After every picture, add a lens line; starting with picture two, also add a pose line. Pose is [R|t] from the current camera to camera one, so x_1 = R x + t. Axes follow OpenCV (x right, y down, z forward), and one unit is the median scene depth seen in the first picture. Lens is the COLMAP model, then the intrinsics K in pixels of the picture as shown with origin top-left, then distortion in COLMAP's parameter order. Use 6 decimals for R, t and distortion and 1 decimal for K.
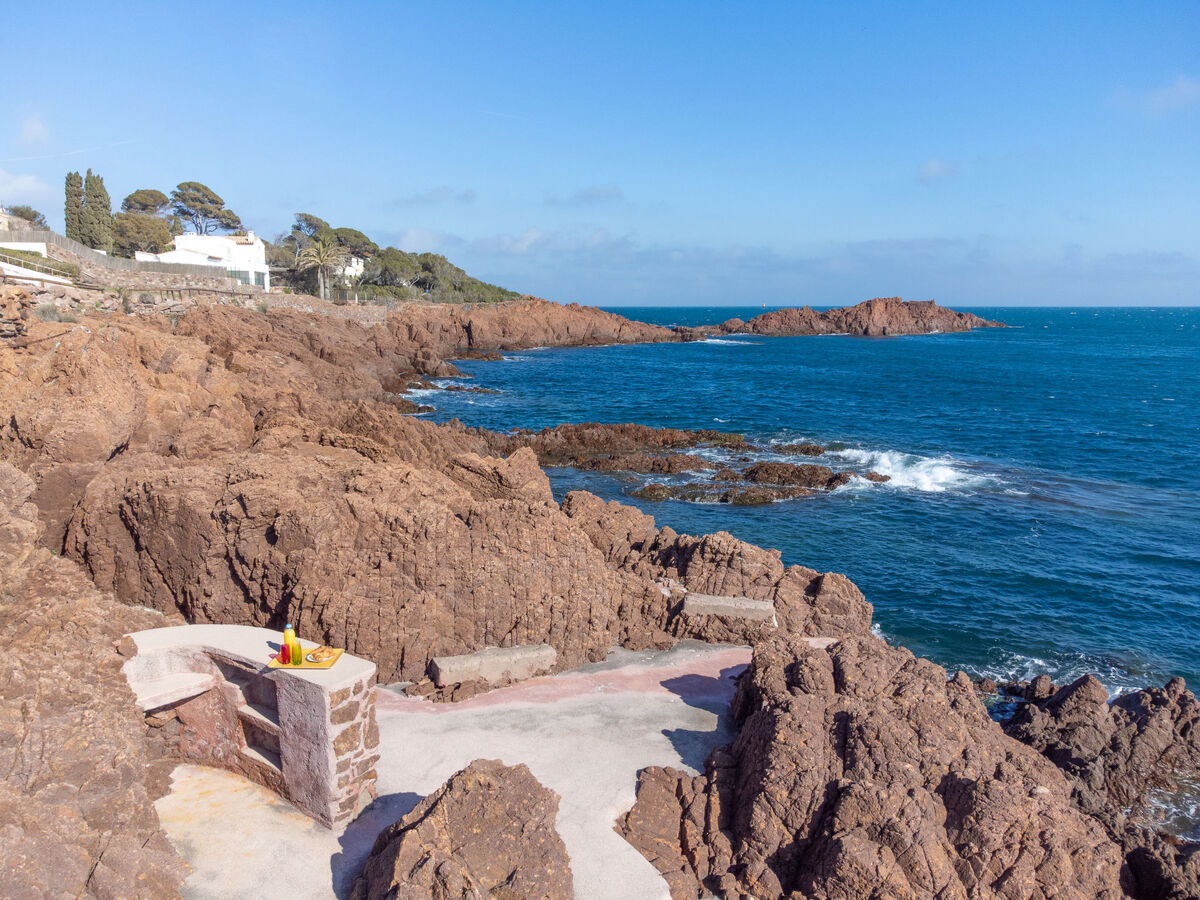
lens RADIAL K [[897.3, 0, 598.2], [0, 897.3, 453.8], [0, 0, 1]] dist [0.011781, 0.013524]
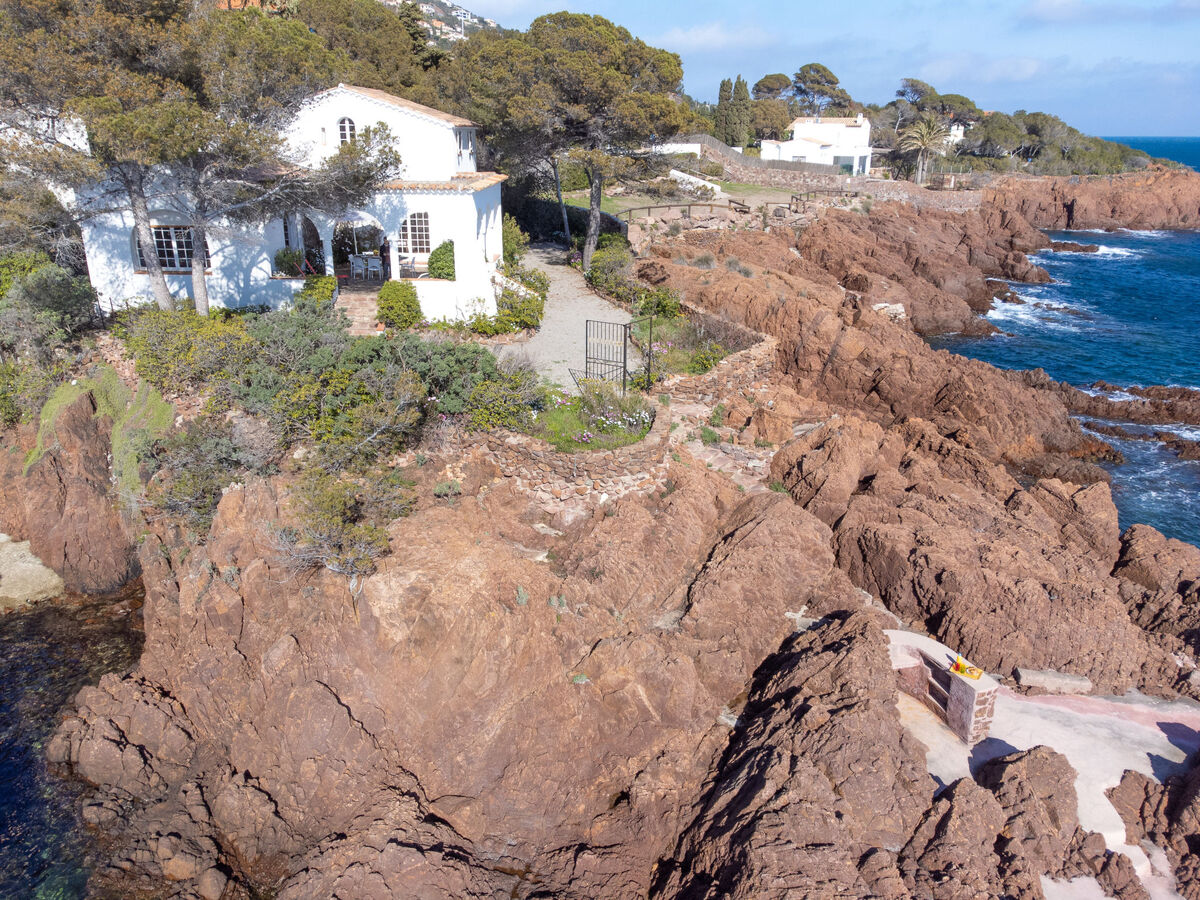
lens RADIAL K [[897.3, 0, 594.1], [0, 897.3, 450.2], [0, 0, 1]] dist [0.011781, 0.013524]
pose [[0.820991, 0.191502, -0.537867, 0.016296], [-0.095590, 0.974878, 0.201187, -0.490401], [0.562882, -0.113758, 0.818671, -0.955106]]
